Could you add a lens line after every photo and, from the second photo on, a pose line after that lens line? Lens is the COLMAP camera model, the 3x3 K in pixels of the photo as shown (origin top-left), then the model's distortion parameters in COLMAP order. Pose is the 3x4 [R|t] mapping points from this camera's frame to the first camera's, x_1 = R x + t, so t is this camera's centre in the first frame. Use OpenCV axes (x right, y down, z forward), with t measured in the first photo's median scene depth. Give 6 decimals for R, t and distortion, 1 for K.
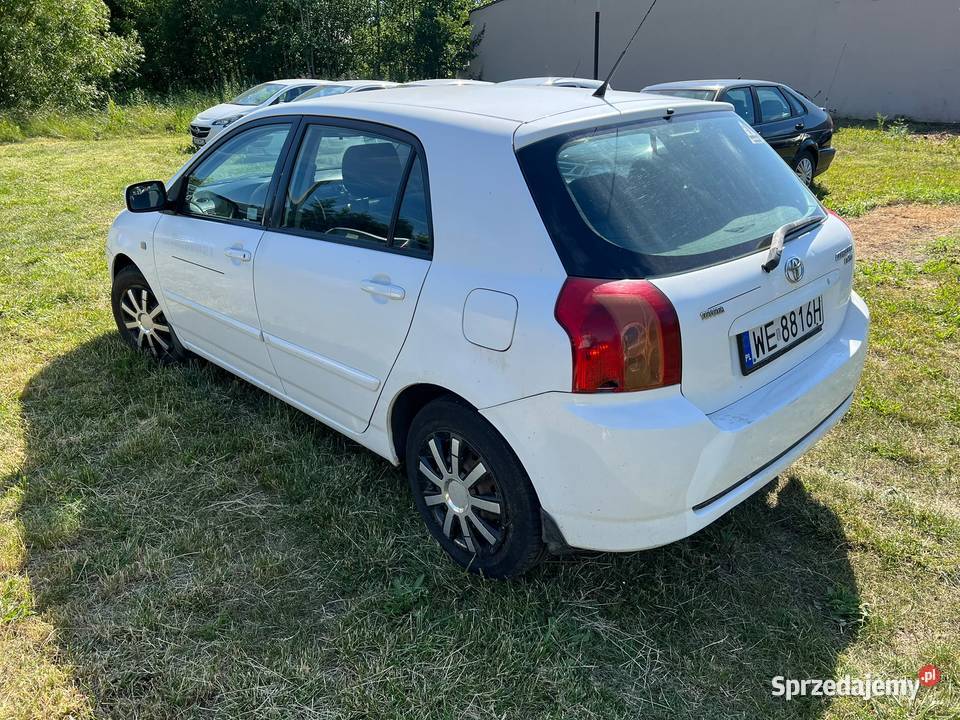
lens RADIAL K [[708.4, 0, 473.5], [0, 708.4, 361.3], [0, 0, 1]] dist [0.043173, -0.047555]
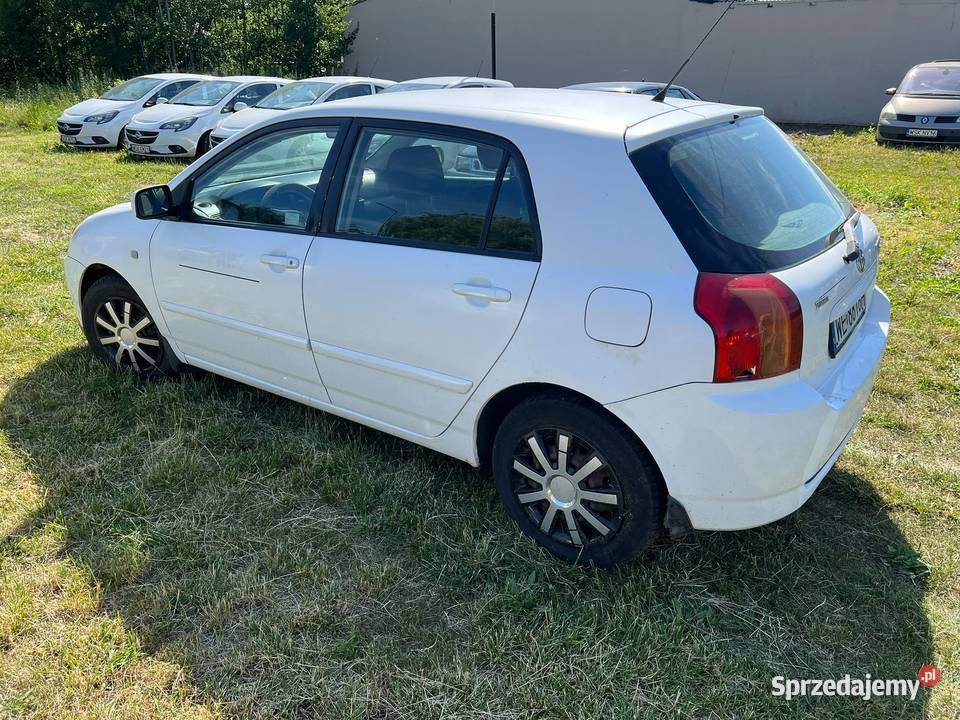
lens RADIAL K [[708.4, 0, 473.5], [0, 708.4, 361.3], [0, 0, 1]] dist [0.043173, -0.047555]
pose [[0.984226, -0.052015, 0.169095, -0.291973], [0.051573, 0.998645, 0.007010, -0.010130], [-0.169230, 0.001822, 0.985575, 0.012480]]
